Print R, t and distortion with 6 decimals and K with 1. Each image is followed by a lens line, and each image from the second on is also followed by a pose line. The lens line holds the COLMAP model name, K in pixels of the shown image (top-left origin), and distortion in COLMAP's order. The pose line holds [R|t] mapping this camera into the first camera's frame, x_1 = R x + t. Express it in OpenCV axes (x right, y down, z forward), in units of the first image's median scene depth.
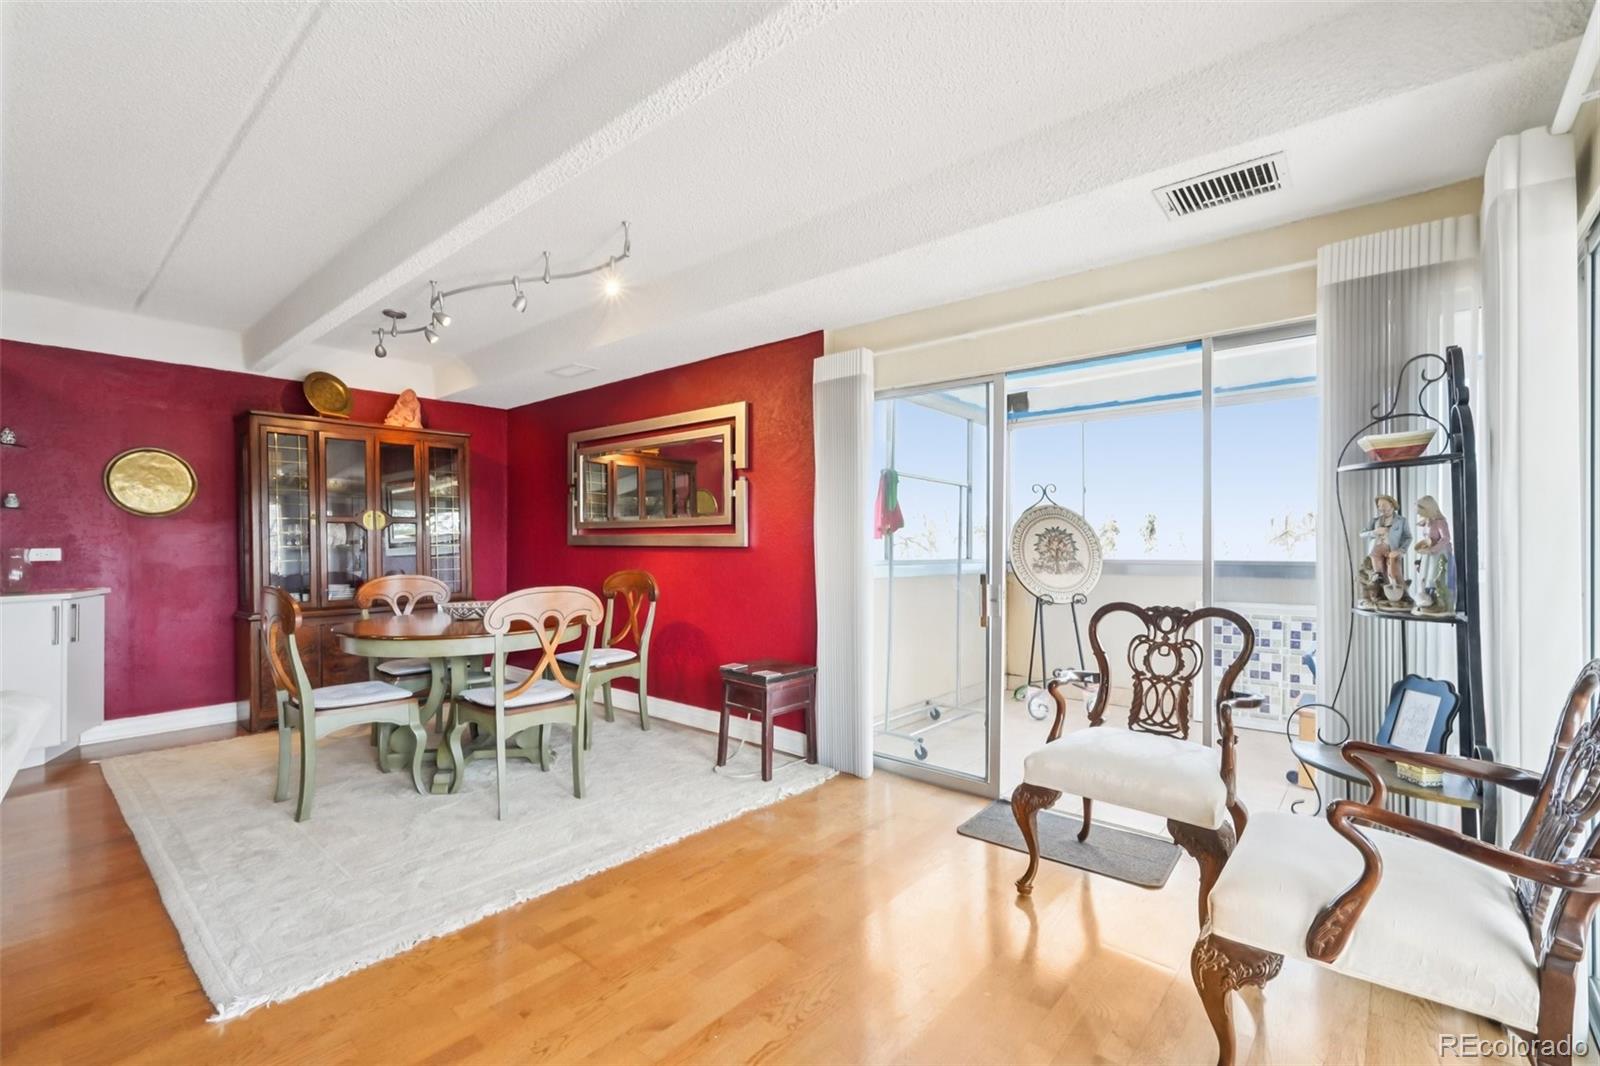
lens RADIAL K [[693.3, 0, 797.7], [0, 693.3, 543.3], [0, 0, 1]] dist [-0.000763, -0.000707]
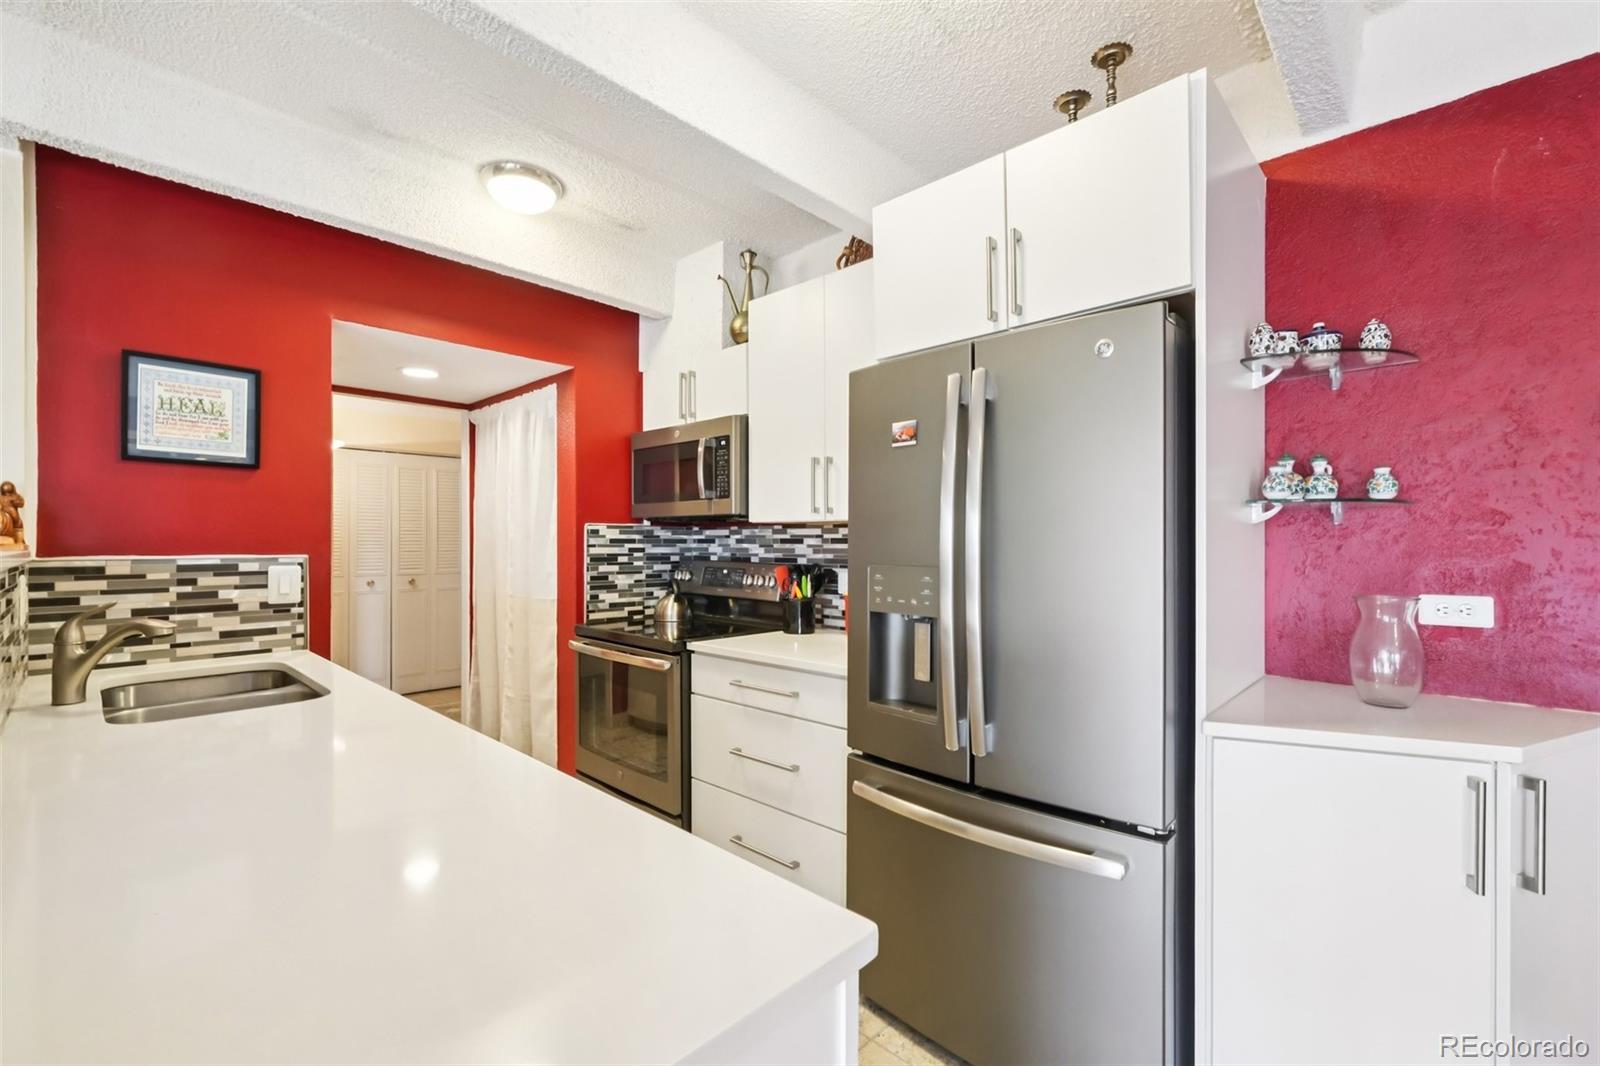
lens RADIAL K [[687.5, 0, 800.2], [0, 687.5, 543.5], [0, 0, 1]] dist [0.000953, 0.000313]
pose [[-0.040018, 0.002025, -0.999197, -0.624732], [0.000613, 0.999998, 0.002002, -0.023033], [0.999199, -0.000533, -0.040019, 0.590416]]
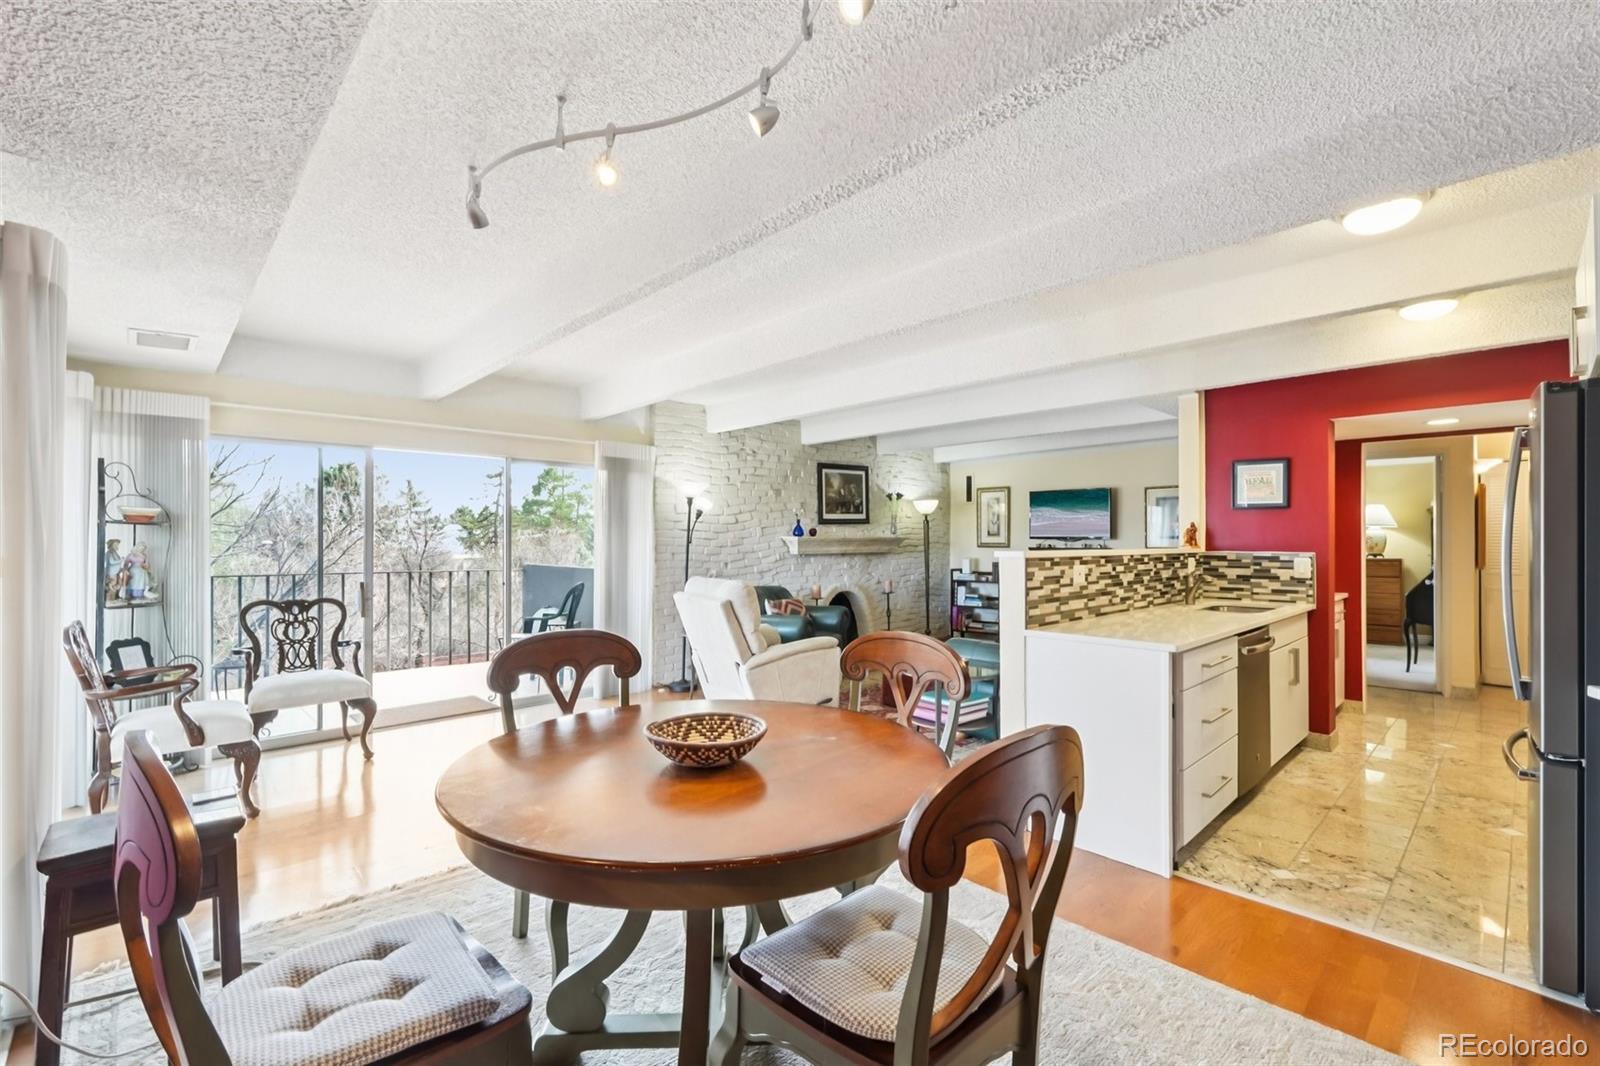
lens RADIAL K [[687.4, 0, 800.4], [0, 687.4, 531.1], [0, 0, 1]] dist [0.001617, 0.000489]
pose [[-0.995357, 0.002988, 0.096205, -0.501991], [0.001619, 0.999896, -0.014305, -0.028959], [-0.096237, -0.014083, -0.995259, 1.227980]]
